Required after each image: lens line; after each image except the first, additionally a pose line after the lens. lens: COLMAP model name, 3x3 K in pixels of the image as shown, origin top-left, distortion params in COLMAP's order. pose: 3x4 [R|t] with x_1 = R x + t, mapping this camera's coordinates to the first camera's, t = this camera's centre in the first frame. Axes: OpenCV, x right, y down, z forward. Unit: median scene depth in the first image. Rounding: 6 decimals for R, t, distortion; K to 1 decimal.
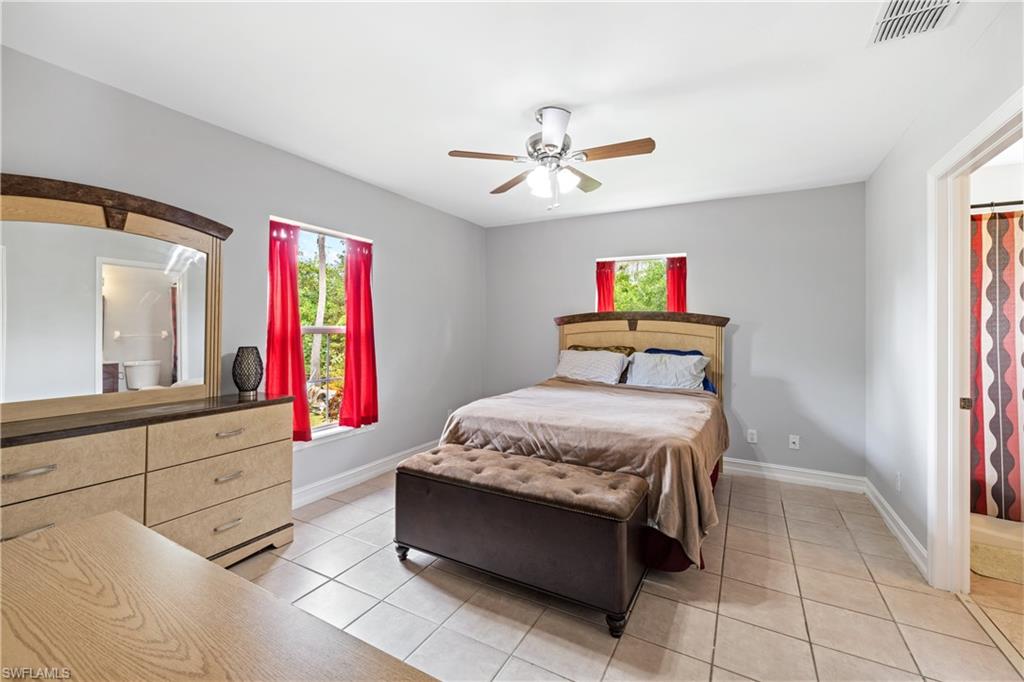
lens RADIAL K [[429.5, 0, 507.2], [0, 429.5, 330.9], [0, 0, 1]] dist [-0.000411, 0.000400]
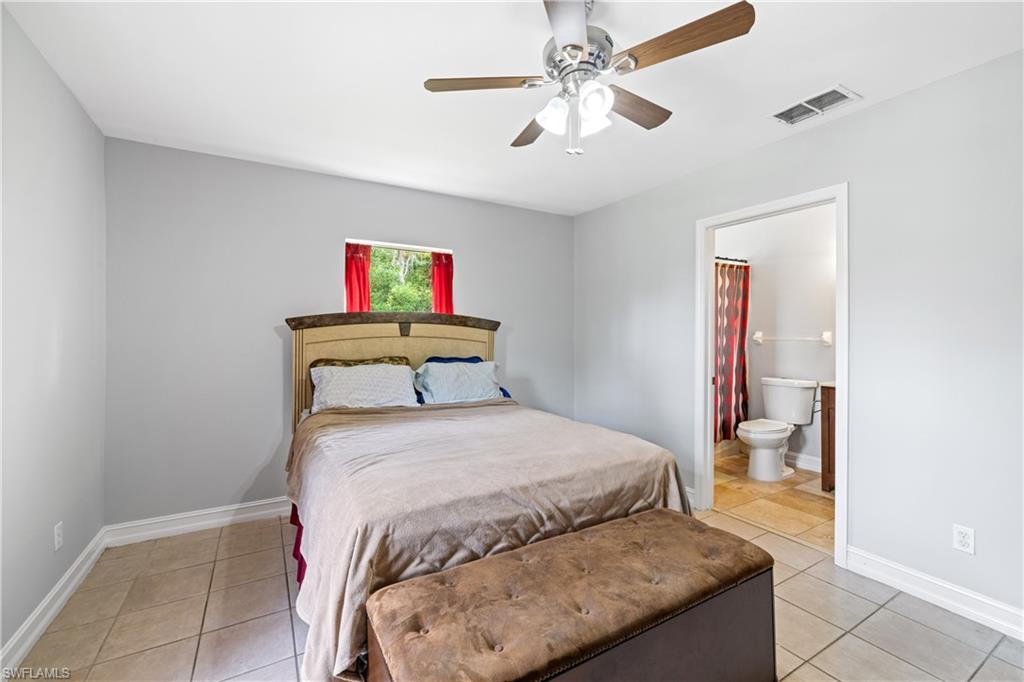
lens RADIAL K [[429.5, 0, 507.2], [0, 429.5, 330.9], [0, 0, 1]] dist [-0.000411, 0.000400]
pose [[0.515316, -0.007870, 0.856964, -0.452014], [0.014343, 0.999897, 0.000558, -0.012656], [-0.856880, 0.012004, 0.515375, 0.636581]]
